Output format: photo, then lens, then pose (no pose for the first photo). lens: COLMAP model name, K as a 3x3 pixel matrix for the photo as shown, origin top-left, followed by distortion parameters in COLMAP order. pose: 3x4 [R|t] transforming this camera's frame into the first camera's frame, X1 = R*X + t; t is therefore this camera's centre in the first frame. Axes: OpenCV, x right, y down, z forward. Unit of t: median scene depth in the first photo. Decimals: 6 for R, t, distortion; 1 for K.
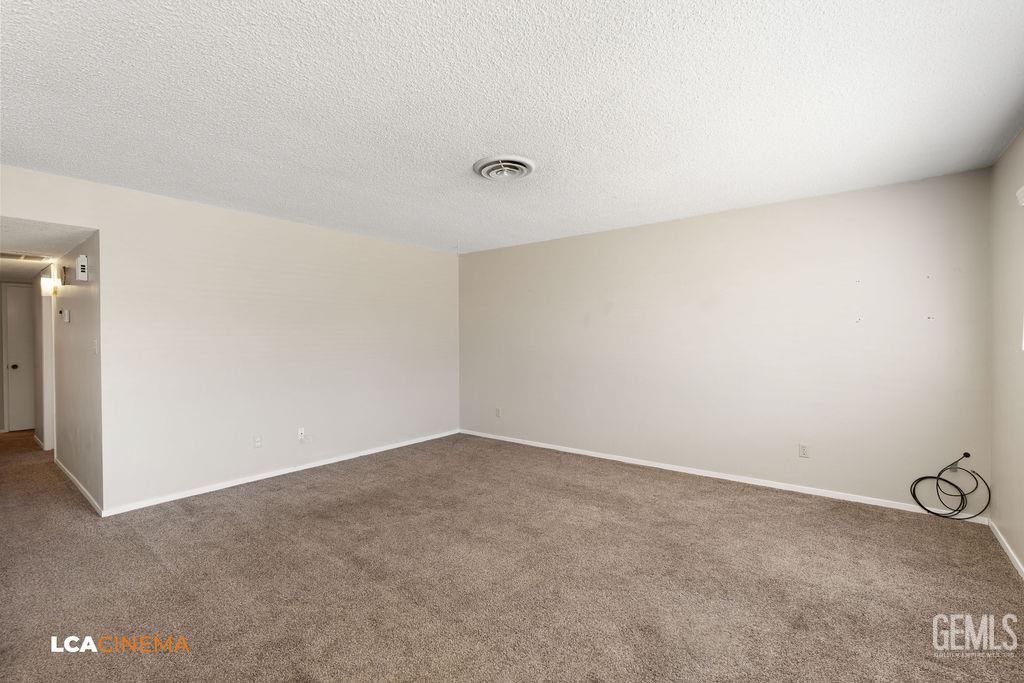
lens RADIAL K [[453.3, 0, 512.0], [0, 453.3, 341.5], [0, 0, 1]] dist [-0.002932, -0.000111]
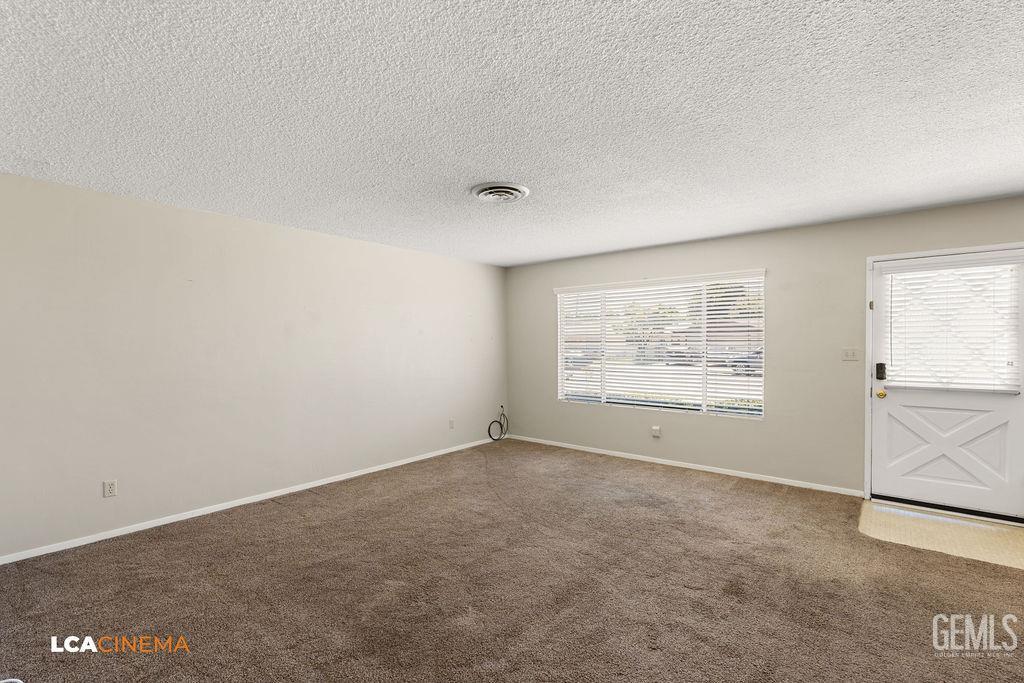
lens RADIAL K [[453.3, 0, 512.0], [0, 453.3, 341.5], [0, 0, 1]] dist [-0.002932, -0.000111]
pose [[0.025152, 0.012488, 0.999606, -1.012790], [0.016696, 0.999777, -0.012910, -0.017821], [-0.999544, 0.017014, 0.024938, 0.857434]]
